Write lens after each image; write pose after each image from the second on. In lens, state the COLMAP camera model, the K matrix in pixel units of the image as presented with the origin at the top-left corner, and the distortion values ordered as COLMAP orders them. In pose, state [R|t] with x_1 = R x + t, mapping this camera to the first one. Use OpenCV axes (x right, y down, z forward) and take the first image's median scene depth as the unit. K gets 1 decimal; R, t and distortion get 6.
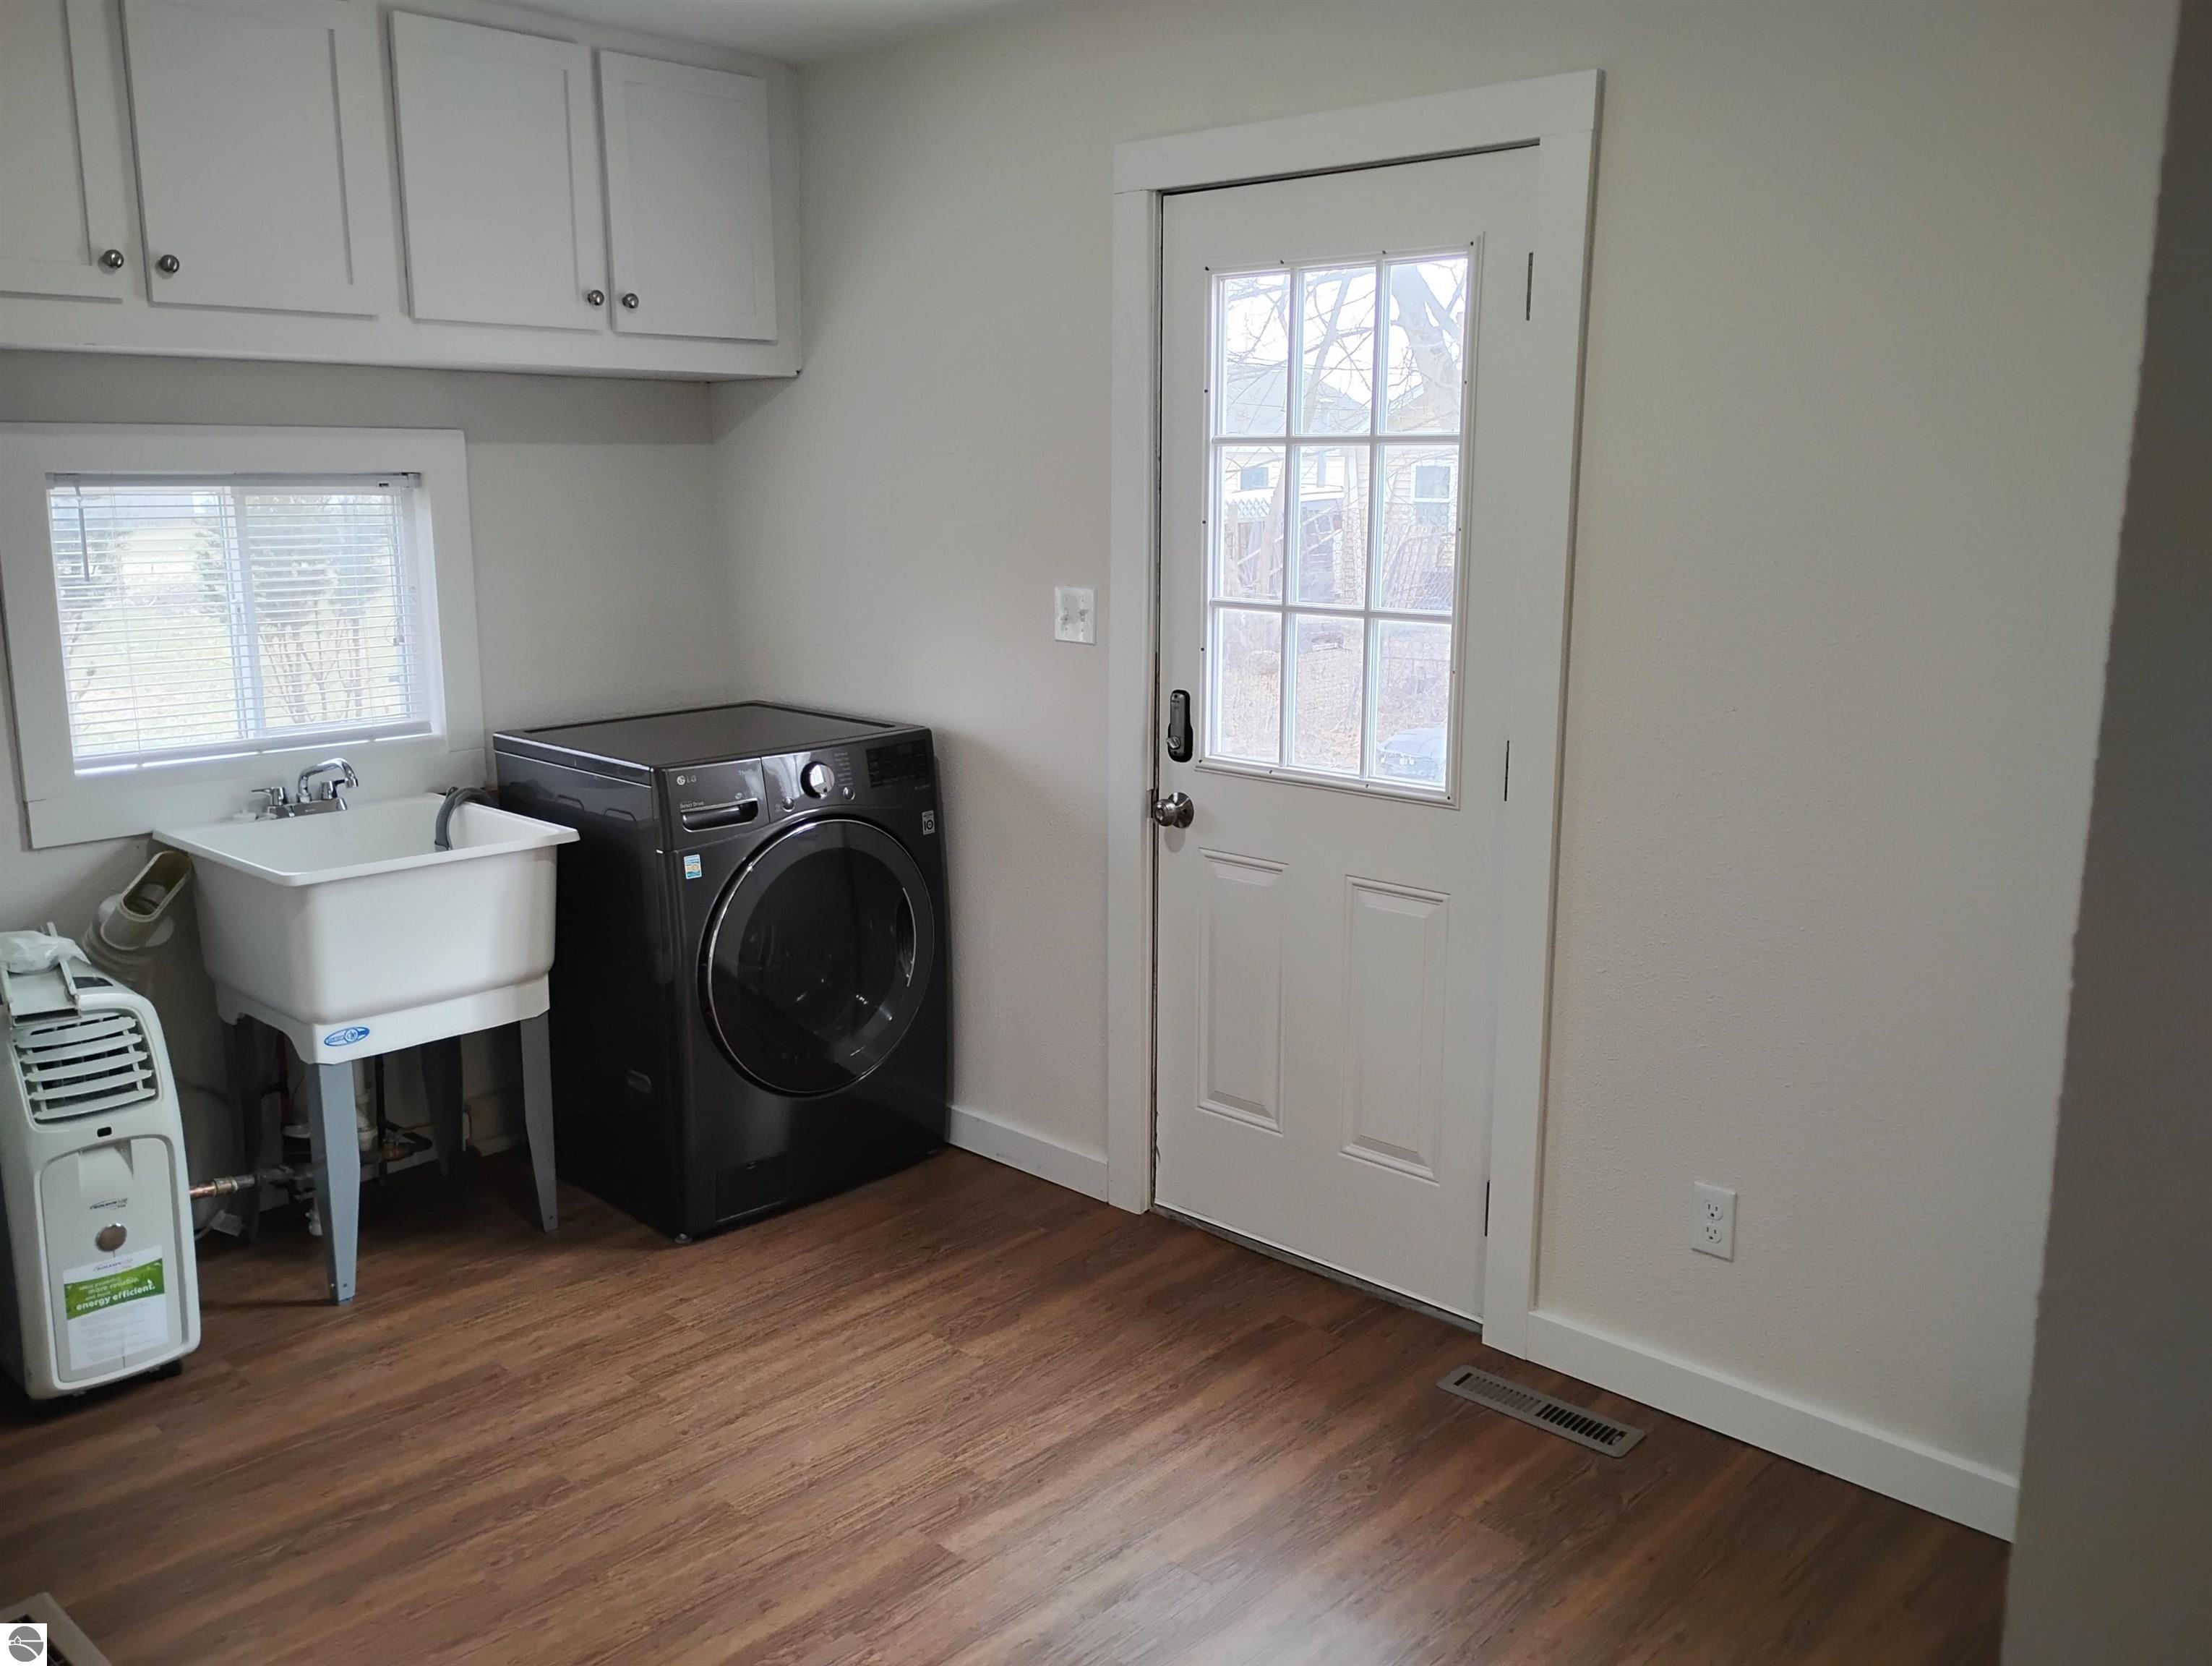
lens RADIAL K [[1830.8, 0, 1114.7], [0, 1830.8, 825.1], [0, 0, 1]] dist [0.066648, -0.074234]
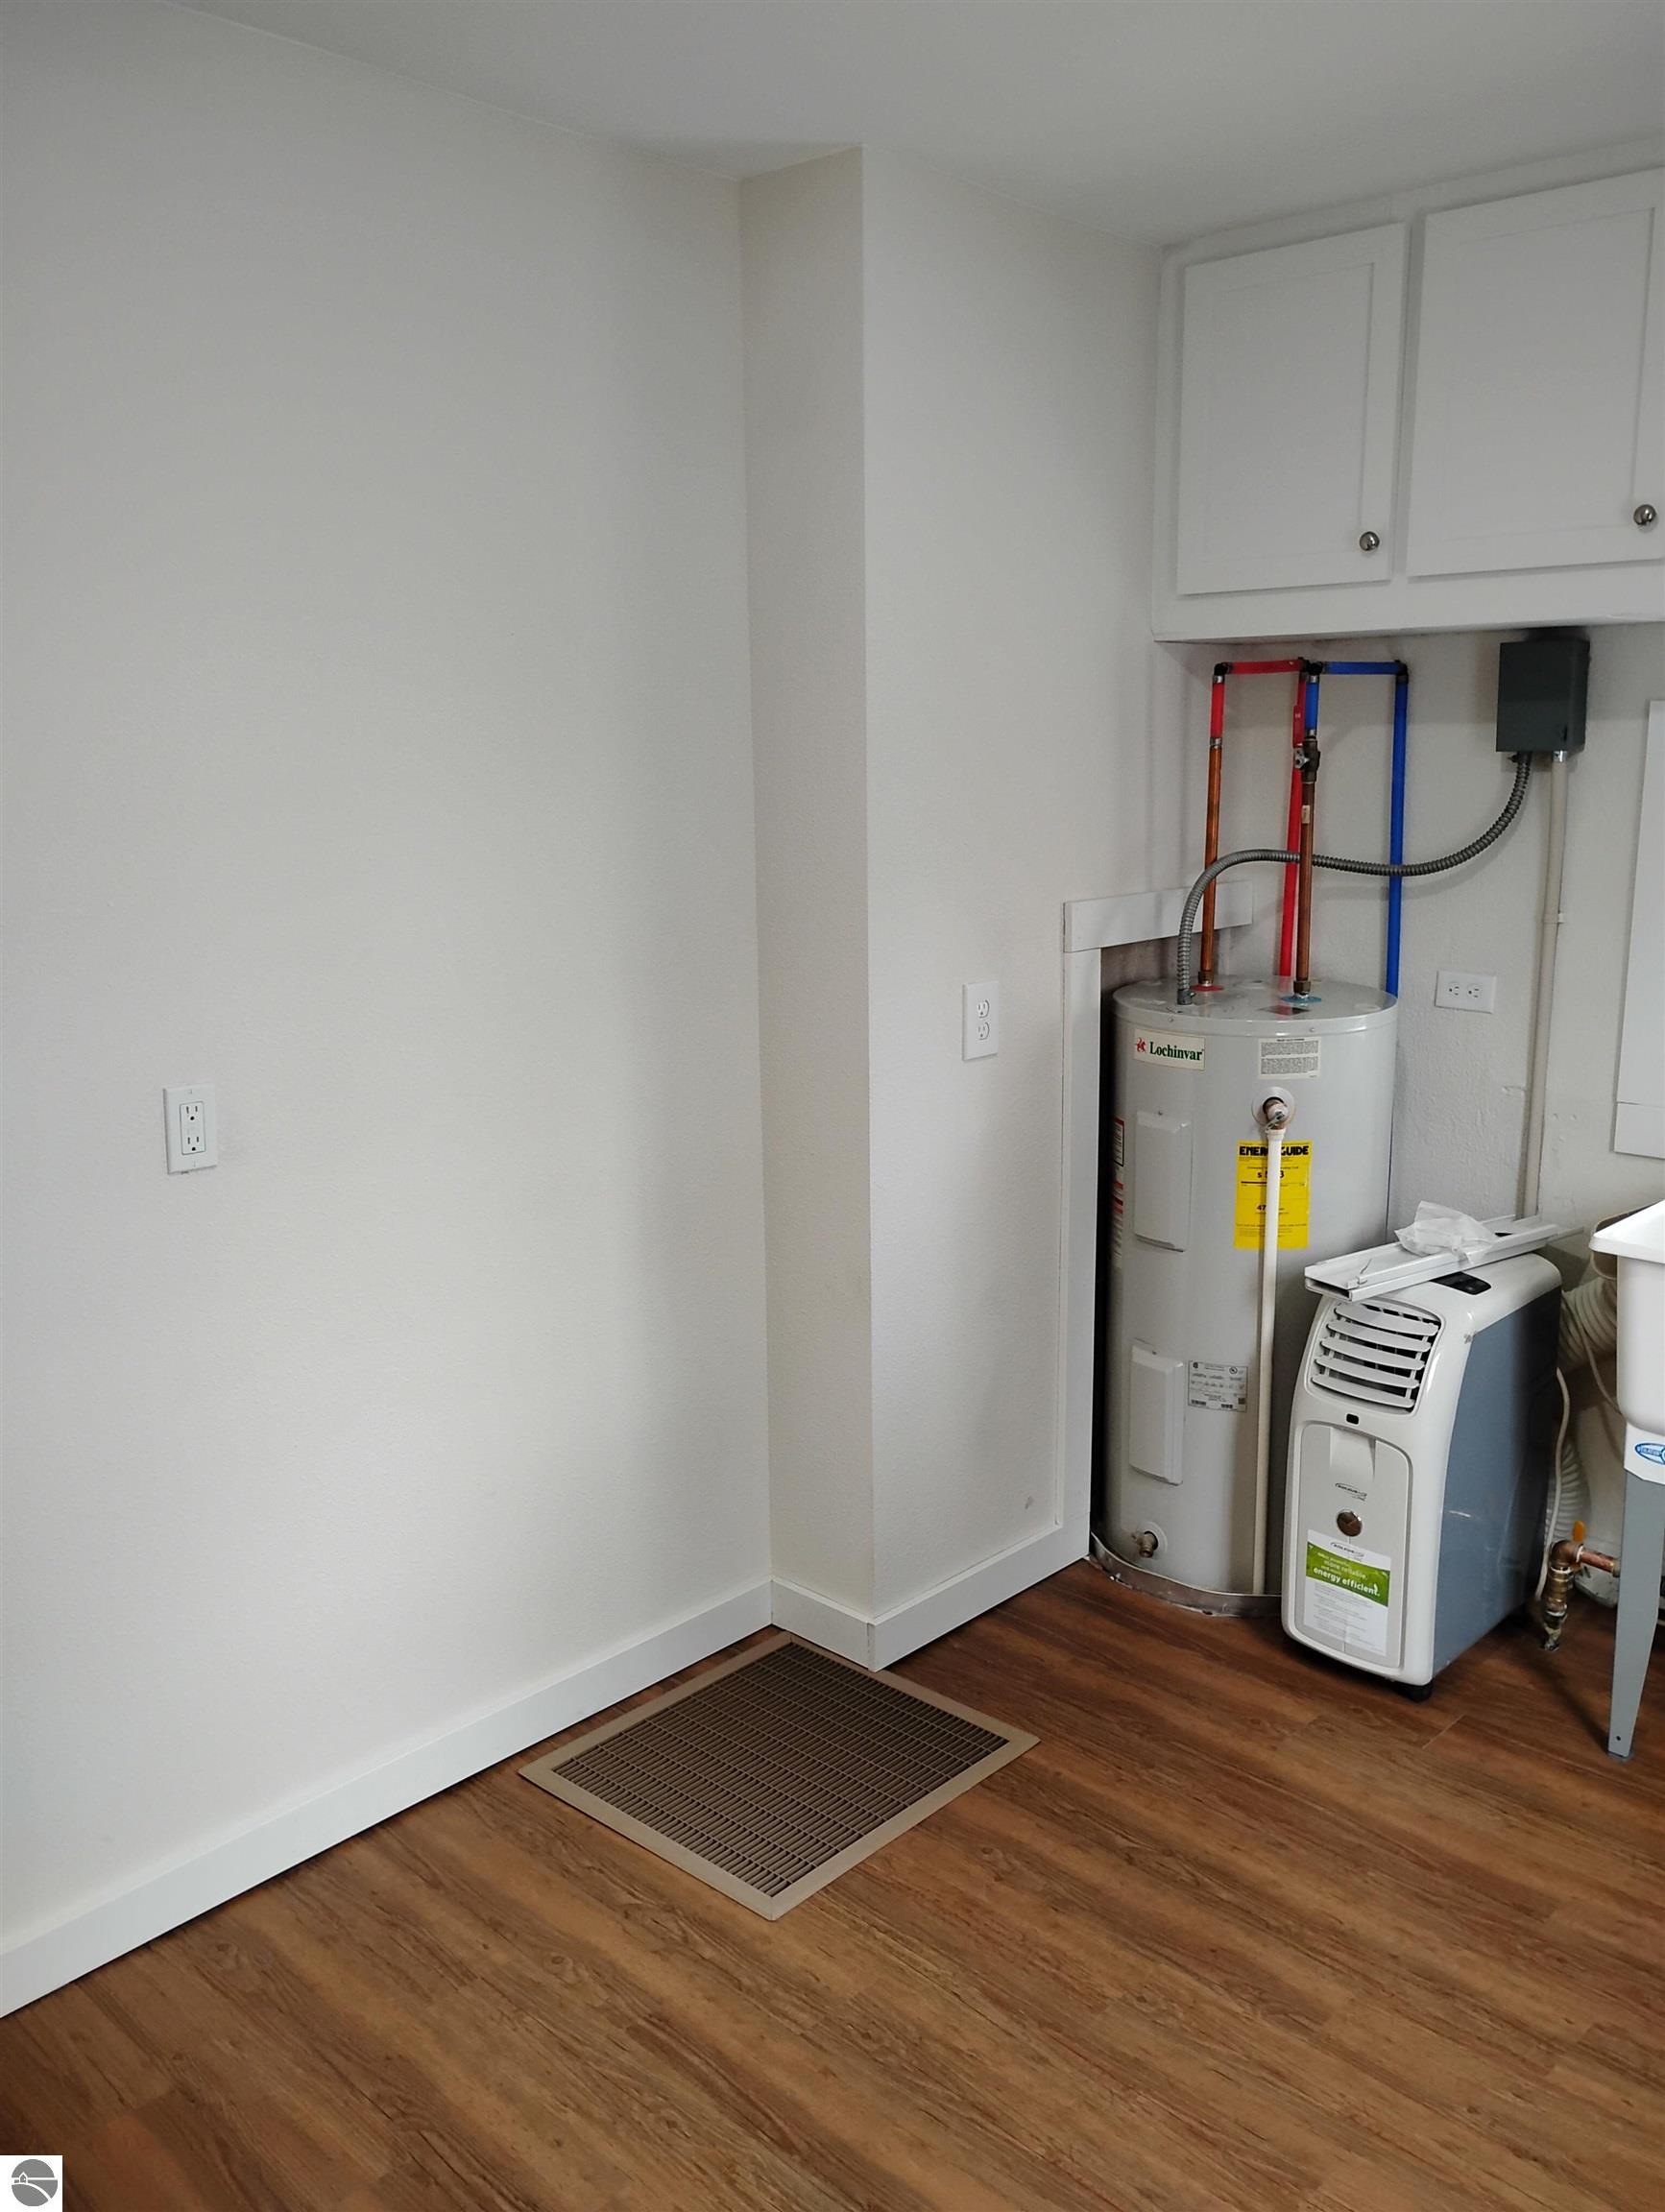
lens RADIAL K [[1830.7, 0, 843.5], [0, 1830.7, 1111.3], [0, 0, 1]] dist [0.066648, -0.074234]
pose [[-0.010156, 0.202059, -0.979321, 0.395780], [-0.184839, 0.962114, 0.200426, -0.142267], [0.982716, 0.183052, 0.027577, 0.670301]]
